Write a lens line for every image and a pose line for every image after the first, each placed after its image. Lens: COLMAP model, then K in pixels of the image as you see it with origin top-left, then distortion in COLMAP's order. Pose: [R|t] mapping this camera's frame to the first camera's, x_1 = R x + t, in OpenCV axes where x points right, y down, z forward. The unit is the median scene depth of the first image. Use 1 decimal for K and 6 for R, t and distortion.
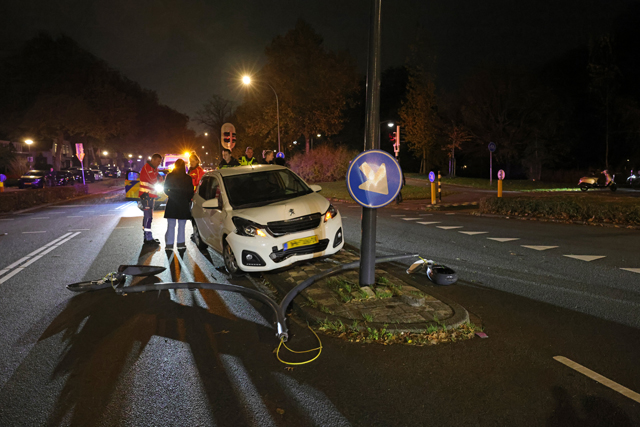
lens RADIAL K [[417.8, 0, 320.0], [0, 417.8, 213.5], [0, 0, 1]] dist [0.000815, -0.000550]
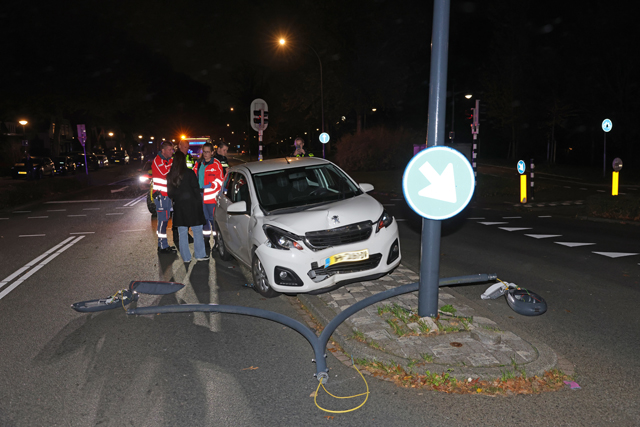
lens RADIAL K [[536.0, 0, 320.0], [0, 536.0, 213.5], [0, 0, 1]] dist [0.007124, -0.004939]
pose [[0.994749, 0.008976, -0.101951, 0.007243], [-0.008189, 0.999933, 0.008136, -0.021784], [0.102017, -0.007259, 0.994756, -0.030975]]
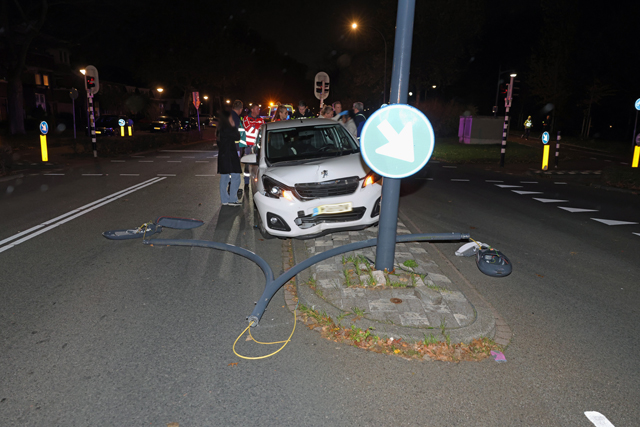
lens RADIAL K [[417.8, 0, 320.0], [0, 417.8, 213.5], [0, 0, 1]] dist [0.000815, -0.000550]
pose [[0.964114, 0.087559, -0.250634, 0.140331], [-0.059222, 0.991191, 0.118466, -0.022669], [0.258798, -0.099371, 0.960806, 0.123318]]
